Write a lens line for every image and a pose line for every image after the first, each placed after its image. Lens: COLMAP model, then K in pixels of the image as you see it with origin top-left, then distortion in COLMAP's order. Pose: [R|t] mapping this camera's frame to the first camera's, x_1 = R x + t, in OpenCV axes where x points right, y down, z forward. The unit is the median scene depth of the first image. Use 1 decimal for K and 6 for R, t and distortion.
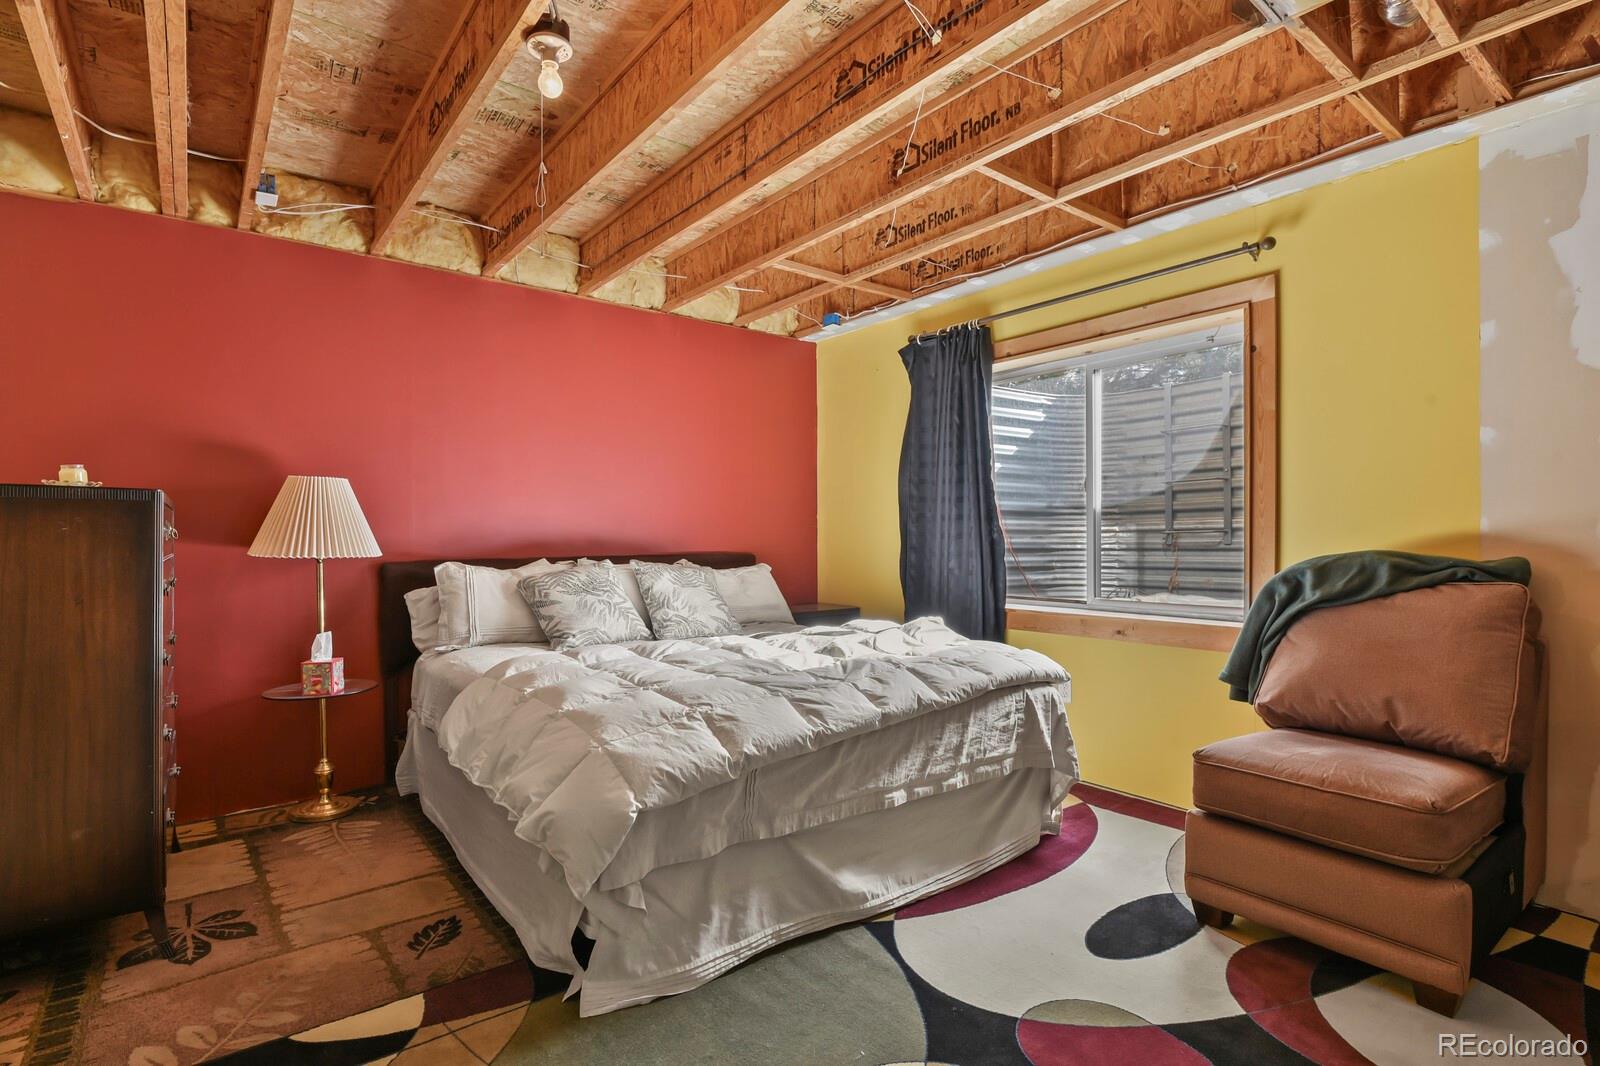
lens RADIAL K [[781.0, 0, 802.8], [0, 781.0, 544.9], [0, 0, 1]] dist [-0.012197, -0.001981]
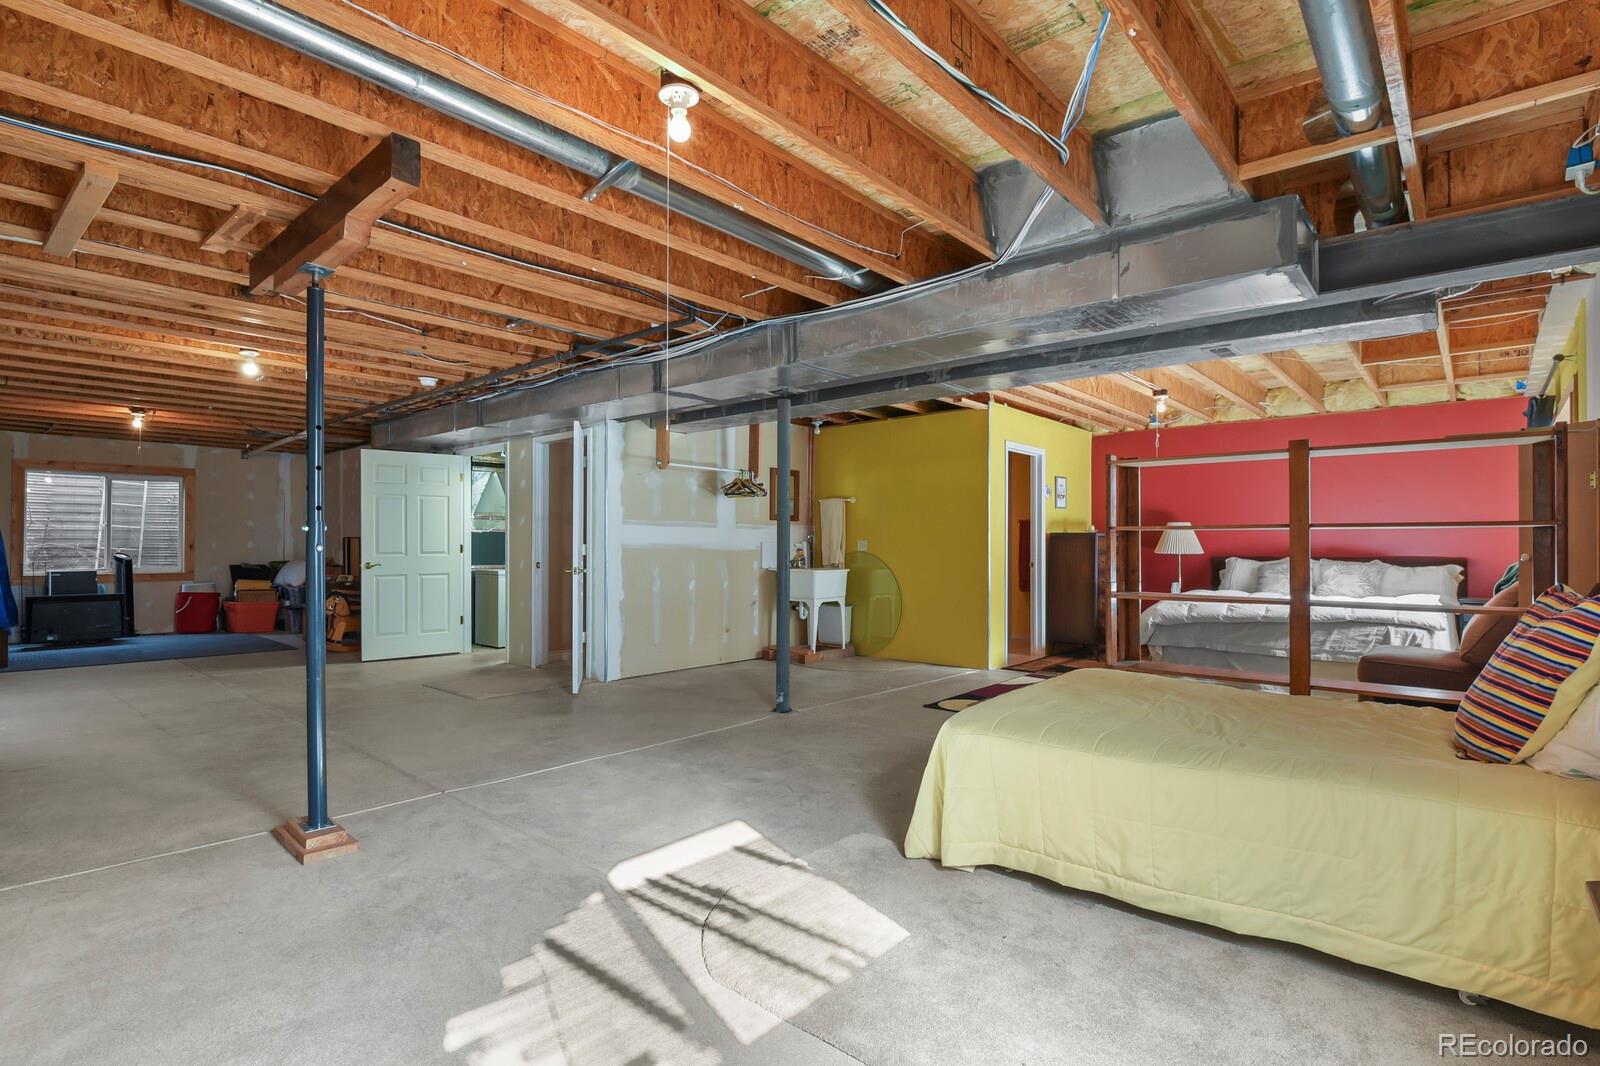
lens RADIAL K [[781.0, 0, 802.6], [0, 781.0, 541.1], [0, 0, 1]] dist [-0.012197, -0.001981]
pose [[0.188892, -0.001471, -0.981997, 2.086087], [0.003771, 0.999993, -0.000772, -0.035370], [0.981991, -0.003557, 0.188897, -0.888088]]
